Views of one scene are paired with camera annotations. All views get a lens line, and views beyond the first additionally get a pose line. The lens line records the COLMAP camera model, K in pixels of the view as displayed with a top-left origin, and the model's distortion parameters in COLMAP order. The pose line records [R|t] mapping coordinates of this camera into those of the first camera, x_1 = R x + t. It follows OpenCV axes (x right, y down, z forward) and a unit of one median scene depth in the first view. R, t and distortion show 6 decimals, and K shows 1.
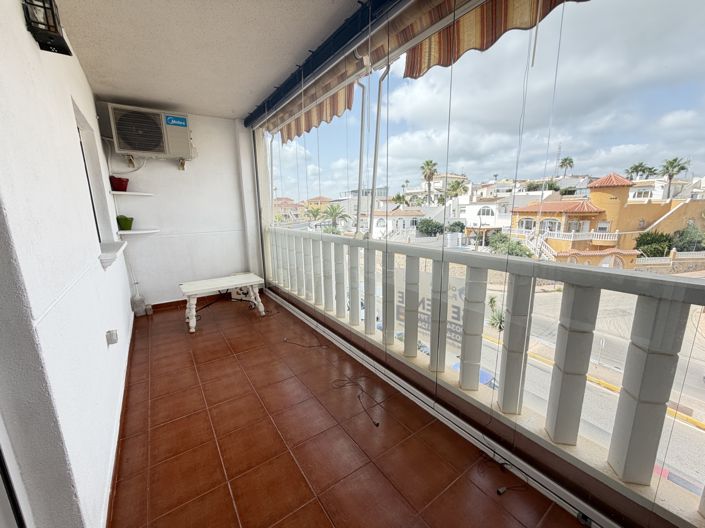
lens RADIAL K [[282.1, 0, 351.4], [0, 282.1, 266.6], [0, 0, 1]] dist [0.004146, -0.000355]
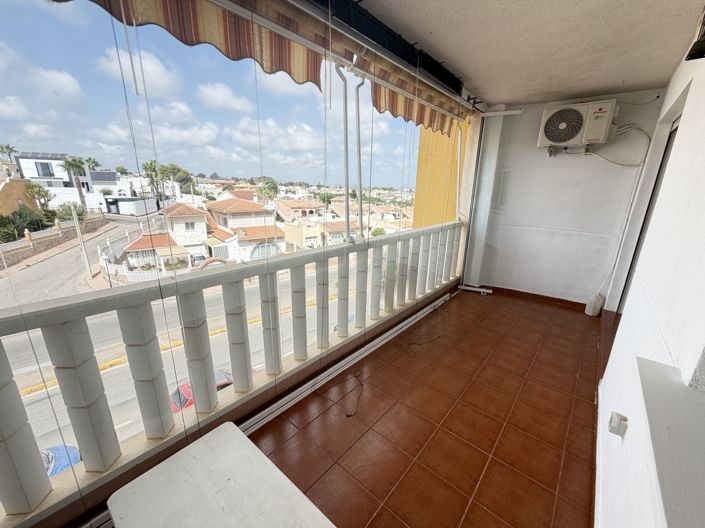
lens RADIAL K [[282.1, 0, 351.4], [0, 282.1, 266.6], [0, 0, 1]] dist [0.004146, -0.000355]
pose [[-0.244352, -0.253545, 0.935953, -0.610362], [0.182897, 0.935836, 0.301263, -0.217080], [-0.952282, 0.244797, -0.182301, 0.816683]]
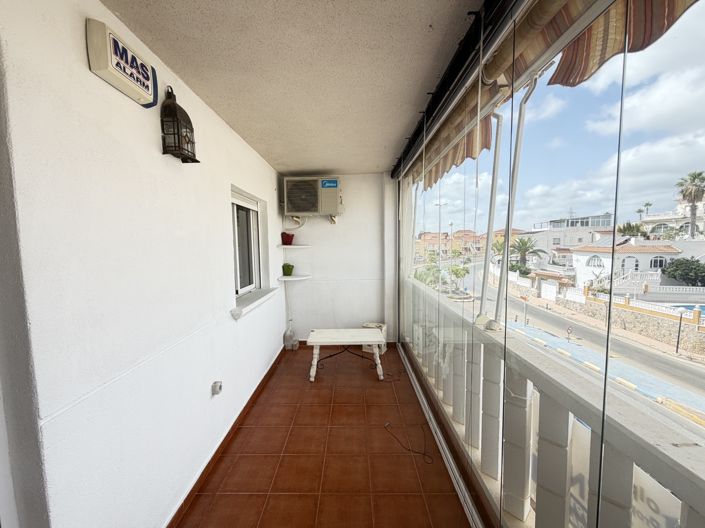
lens RADIAL K [[282.1, 0, 351.4], [0, 282.1, 266.6], [0, 0, 1]] dist [0.004146, -0.000355]
pose [[0.816232, 0.053352, -0.575256, 0.108391], [-0.116516, 0.990468, -0.073464, -0.105302], [0.565853, 0.126990, 0.814668, 0.160691]]
